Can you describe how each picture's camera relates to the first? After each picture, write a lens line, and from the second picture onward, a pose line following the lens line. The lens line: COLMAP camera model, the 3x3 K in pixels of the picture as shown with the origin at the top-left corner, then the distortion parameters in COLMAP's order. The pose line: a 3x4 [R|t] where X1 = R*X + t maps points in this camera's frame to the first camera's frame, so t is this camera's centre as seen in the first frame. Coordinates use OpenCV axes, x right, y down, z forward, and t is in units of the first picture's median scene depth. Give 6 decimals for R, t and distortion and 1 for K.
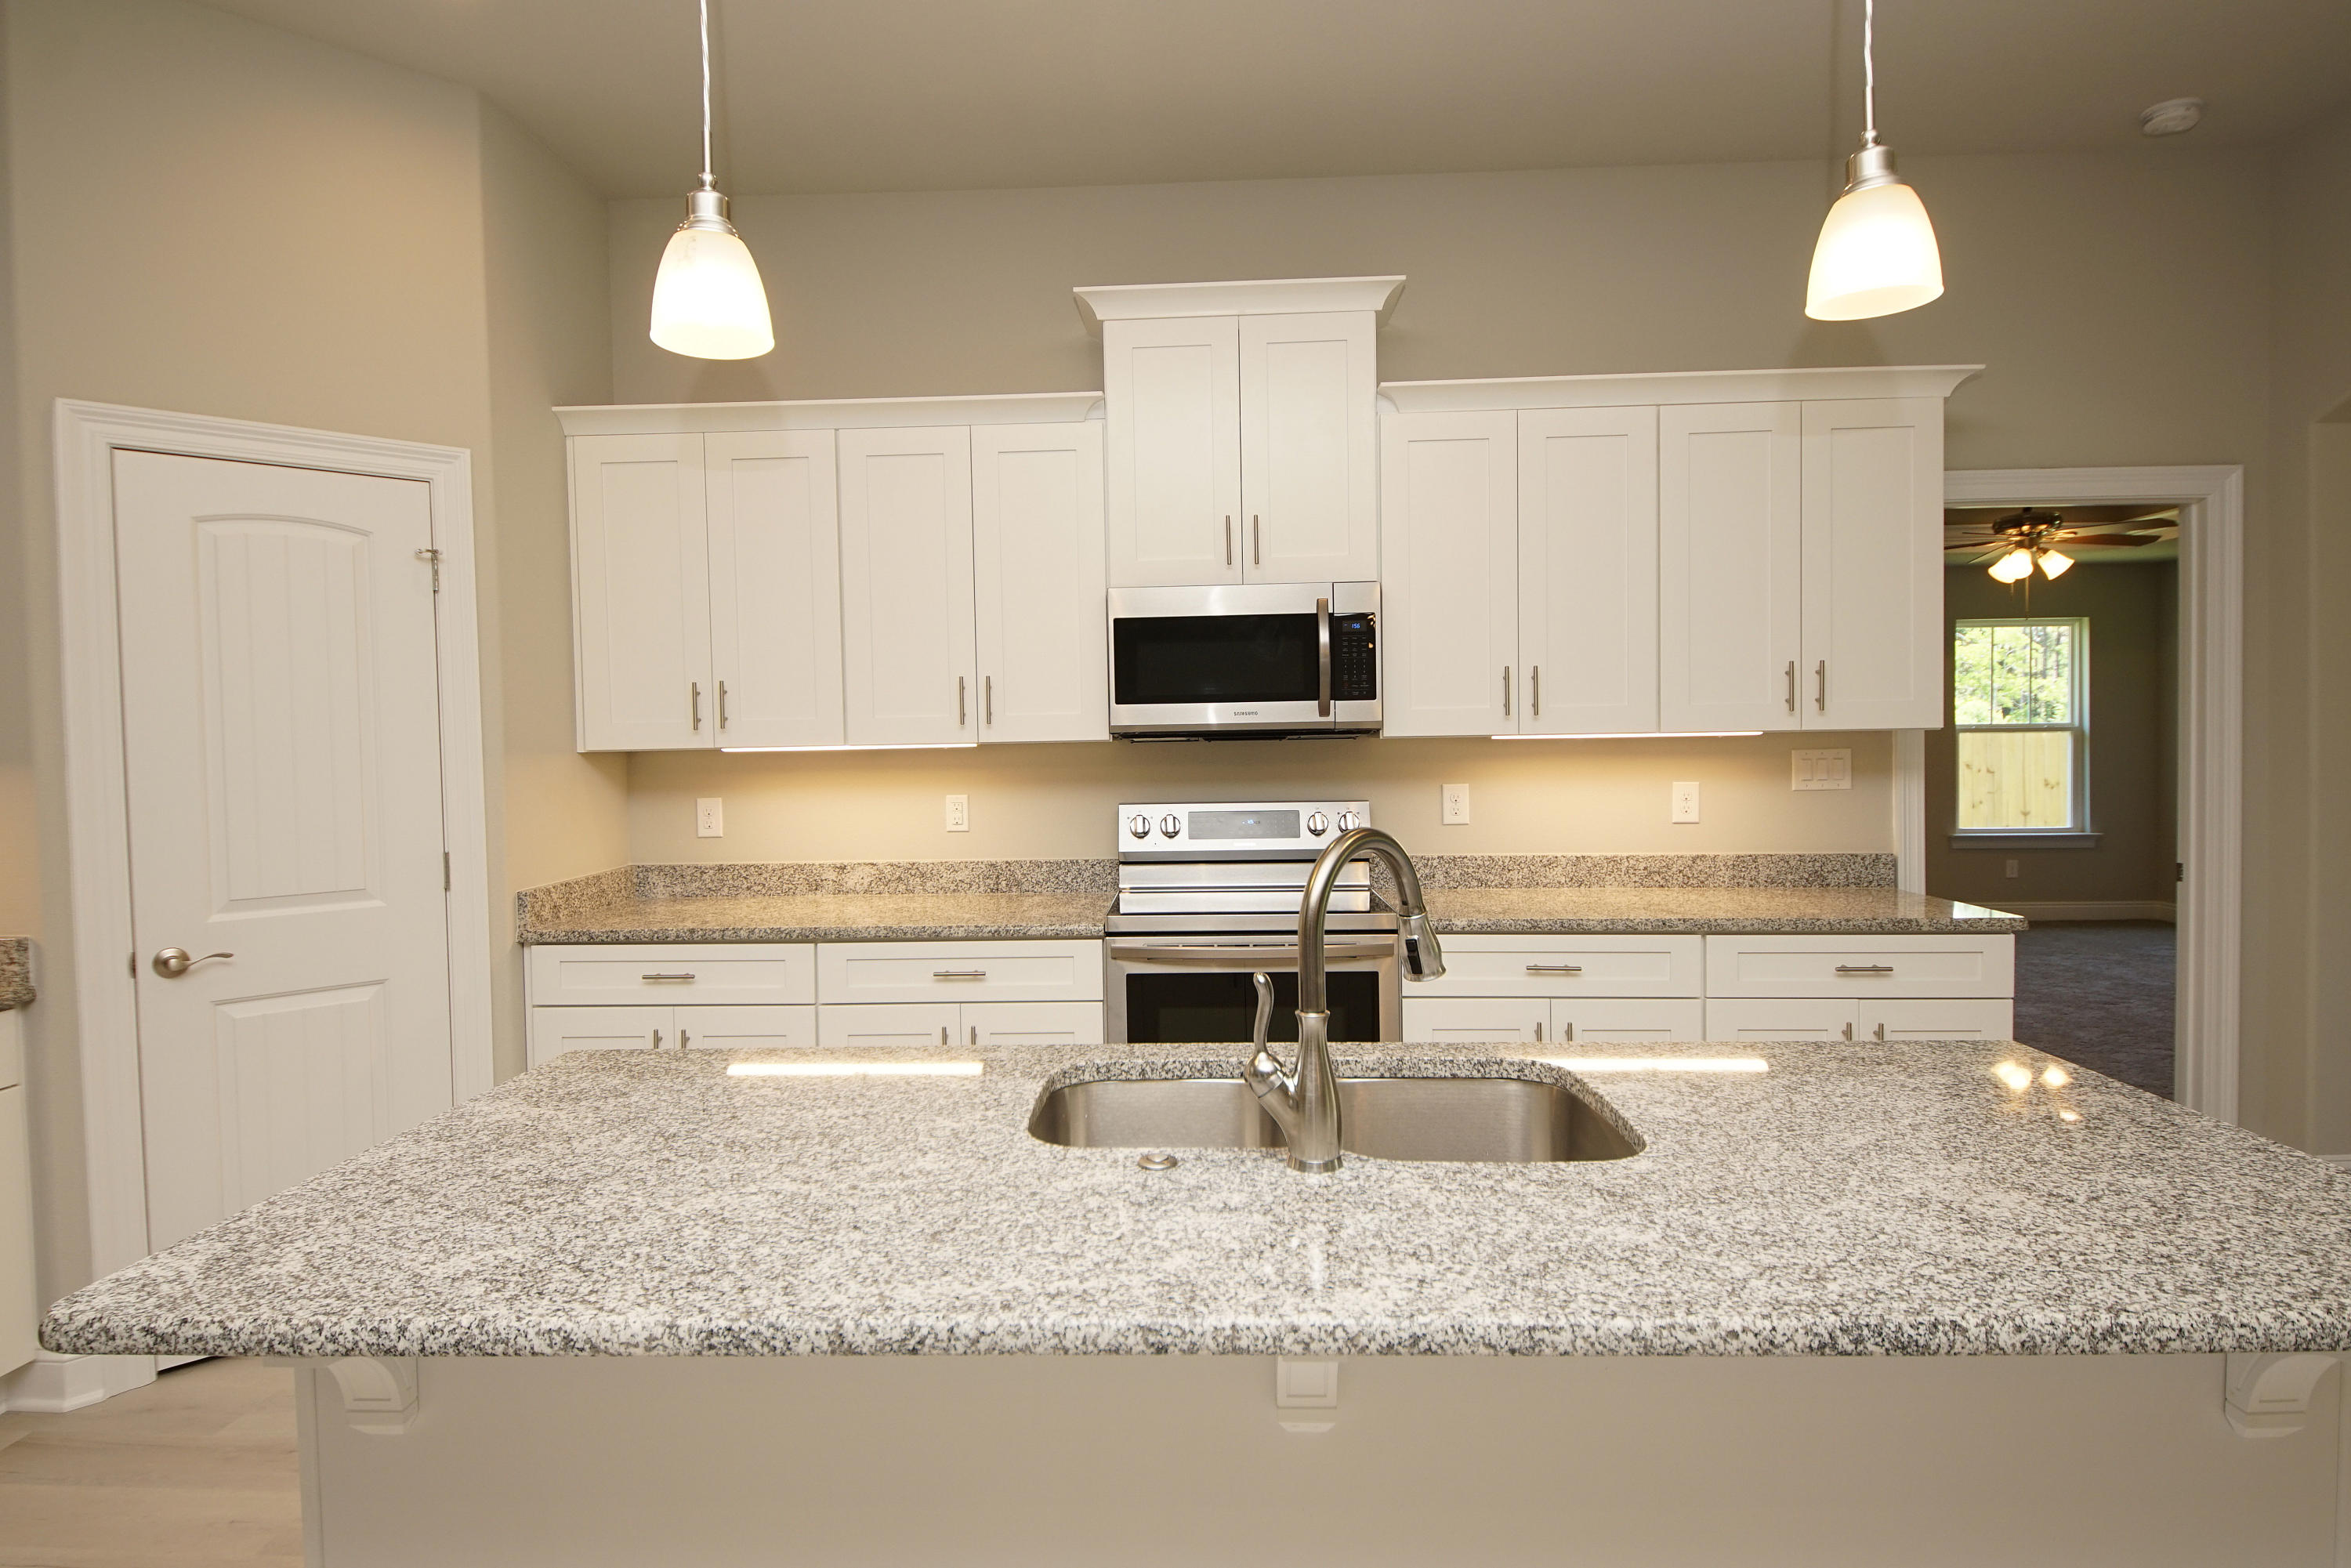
lens RADIAL K [[1254.5, 0, 1154.3], [0, 1254.5, 769.6], [0, 0, 1]] dist [0.035318, -0.033558]
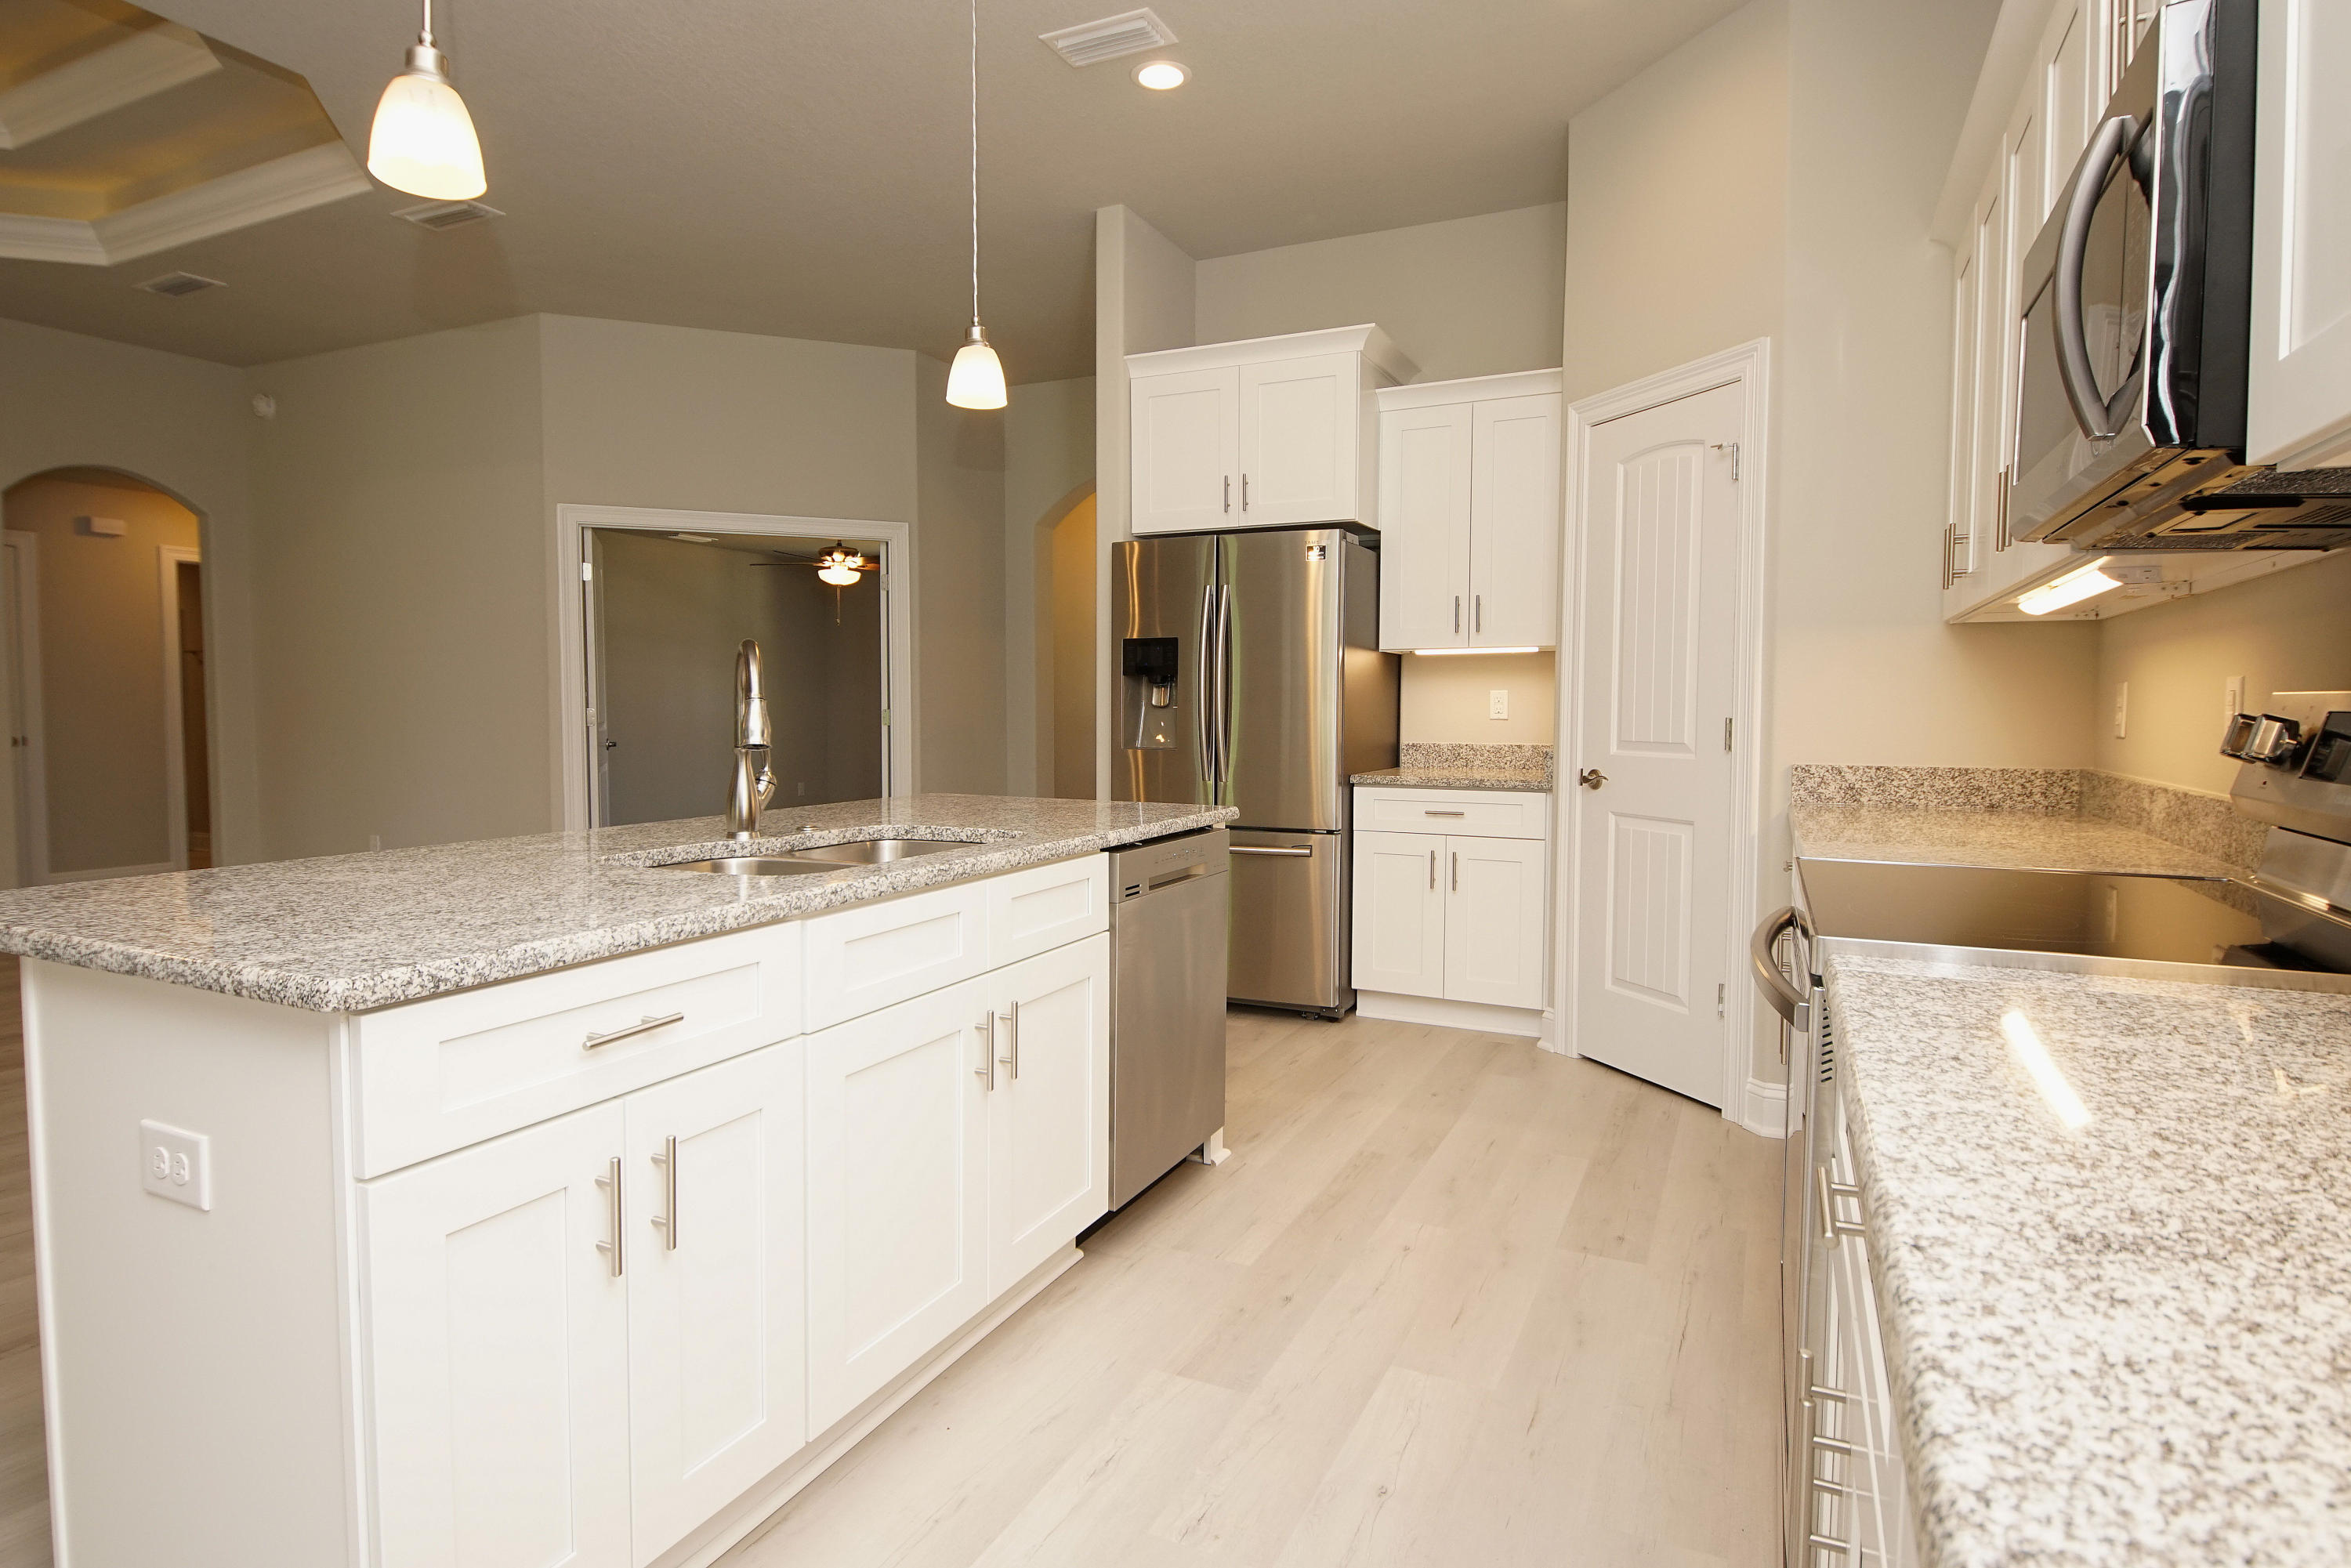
lens RADIAL K [[1254.5, 0, 1154.3], [0, 1254.5, 769.6], [0, 0, 1]] dist [0.035318, -0.033558]
pose [[-0.393351, 0.064110, -0.917150, 0.591228], [-0.022861, 0.996575, 0.079466, 0.030628], [0.919104, 0.052225, -0.390538, 0.876272]]
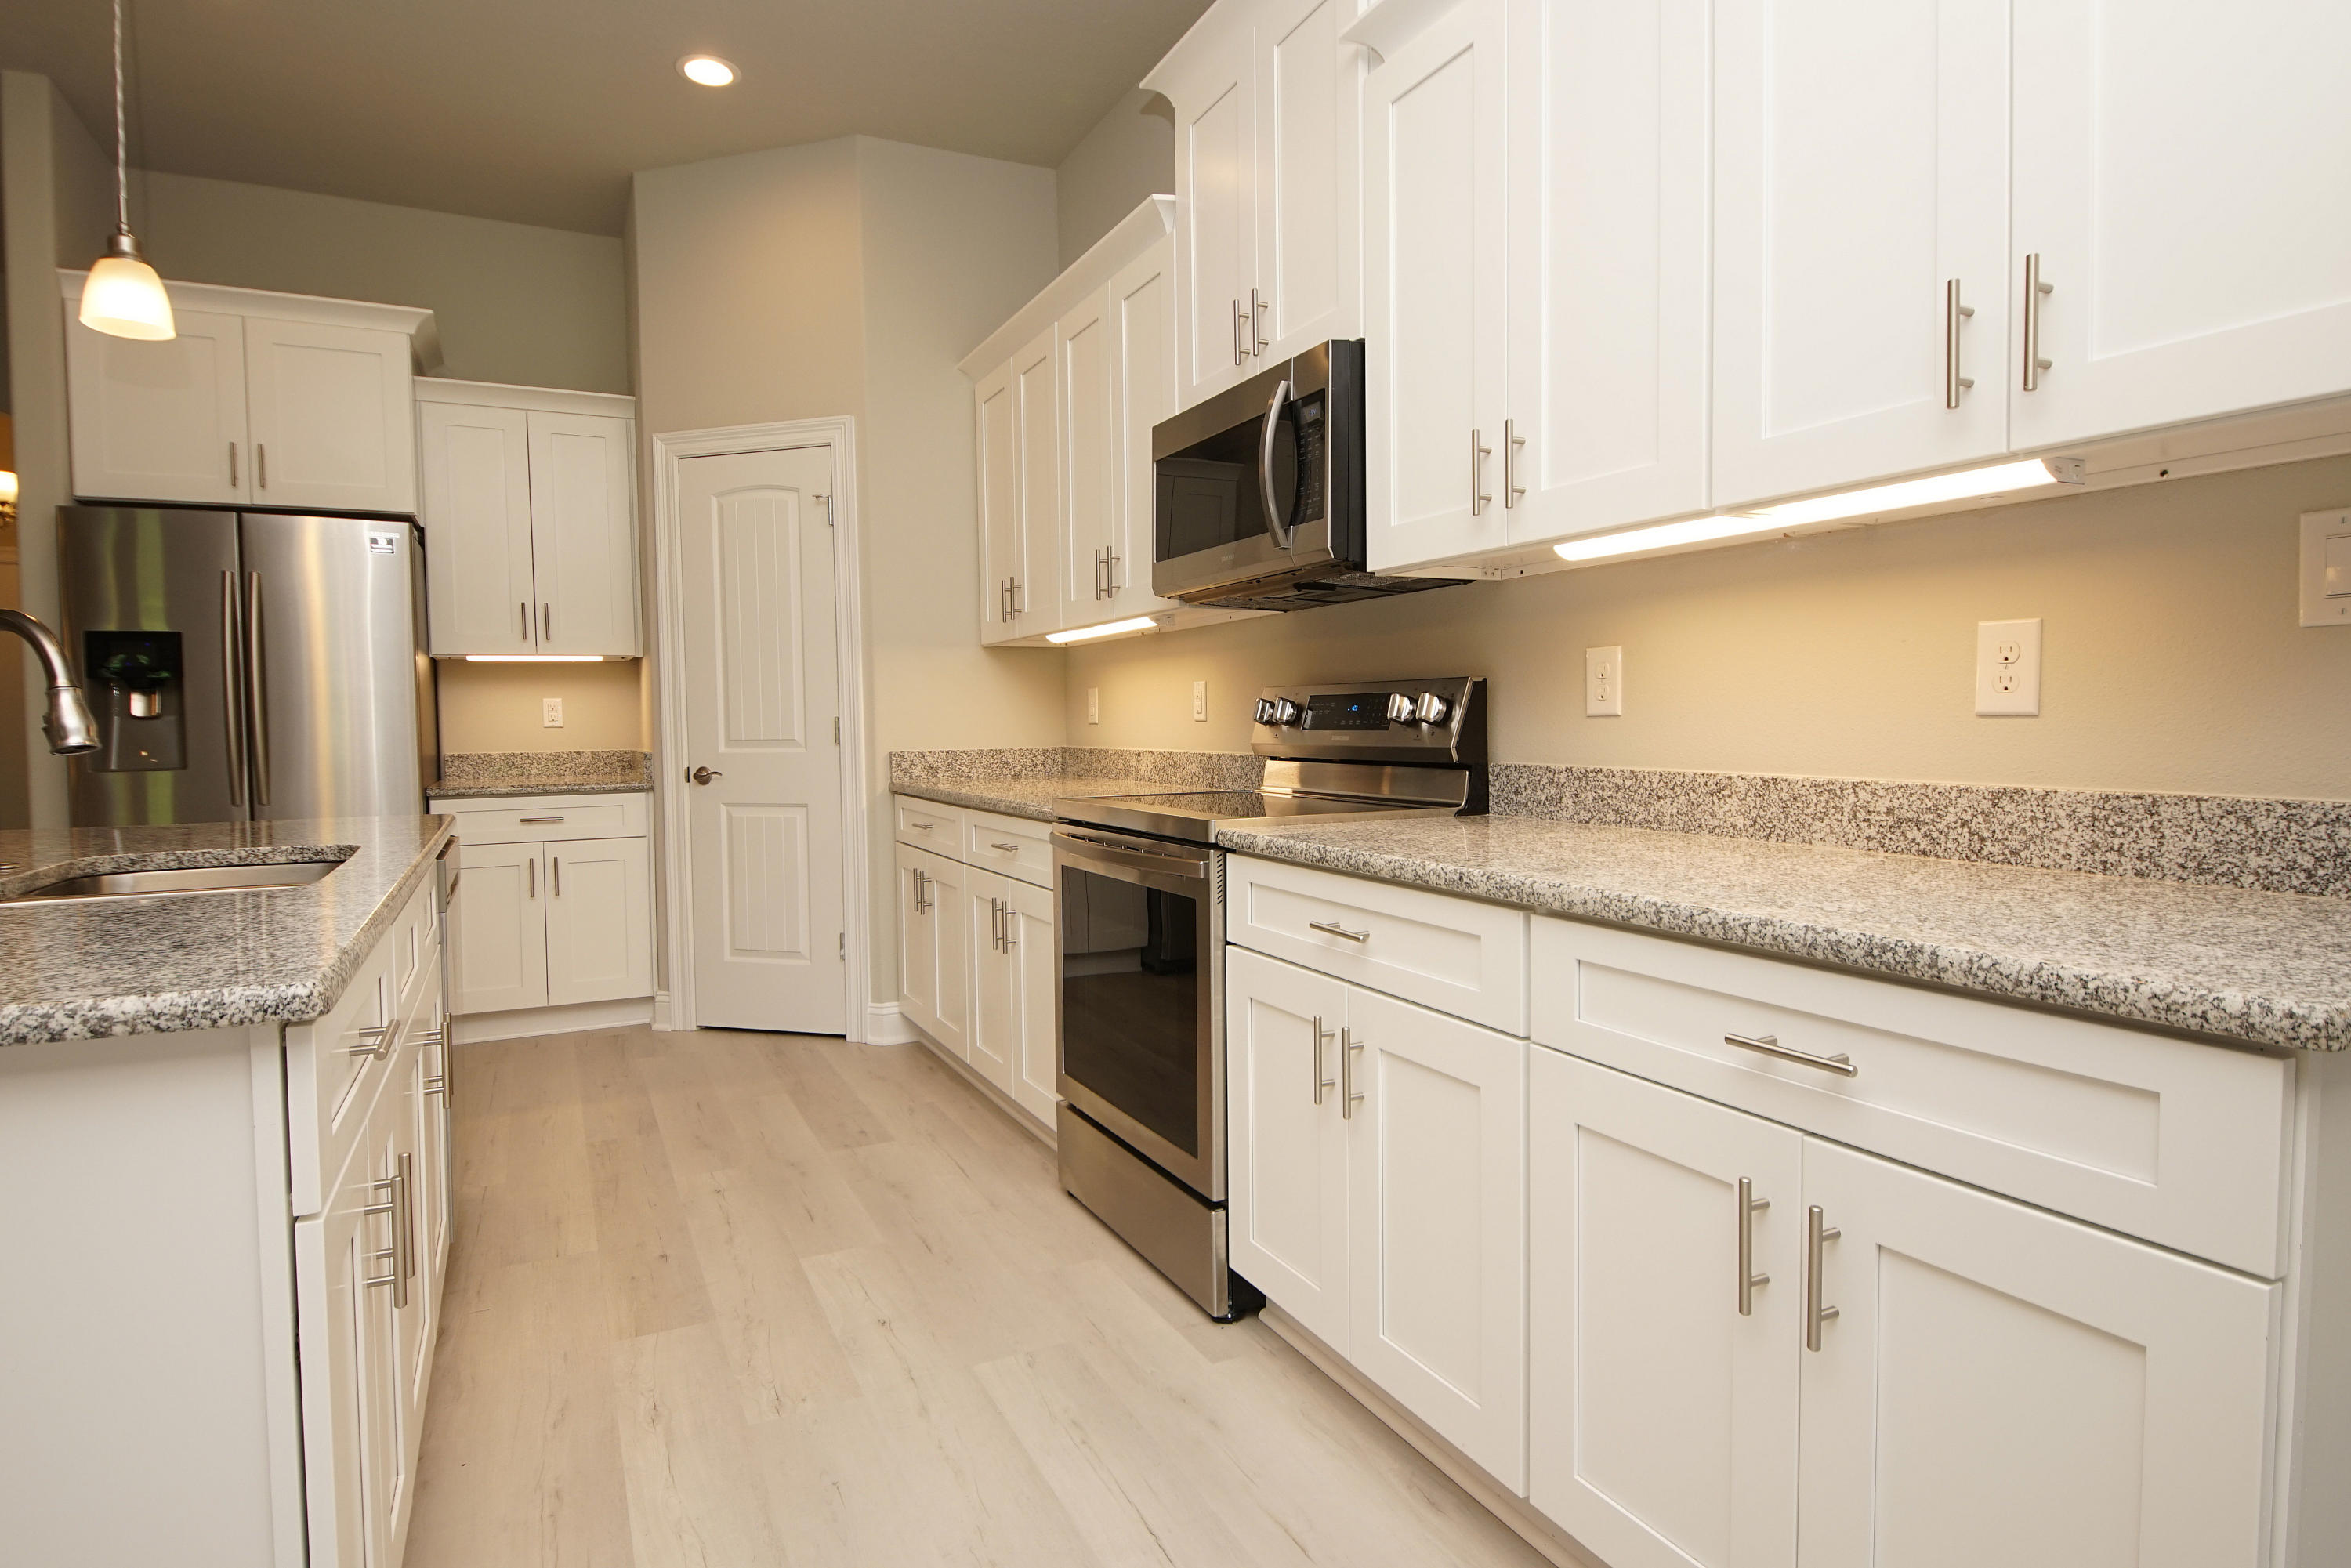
lens RADIAL K [[1254.5, 0, 1154.3], [0, 1254.5, 769.6], [0, 0, 1]] dist [0.035318, -0.033558]
pose [[0.485083, 0.046051, -0.873255, 0.720287], [-0.019617, 0.998934, 0.041782, 0.052667], [0.874248, -0.003137, 0.485469, 0.576590]]
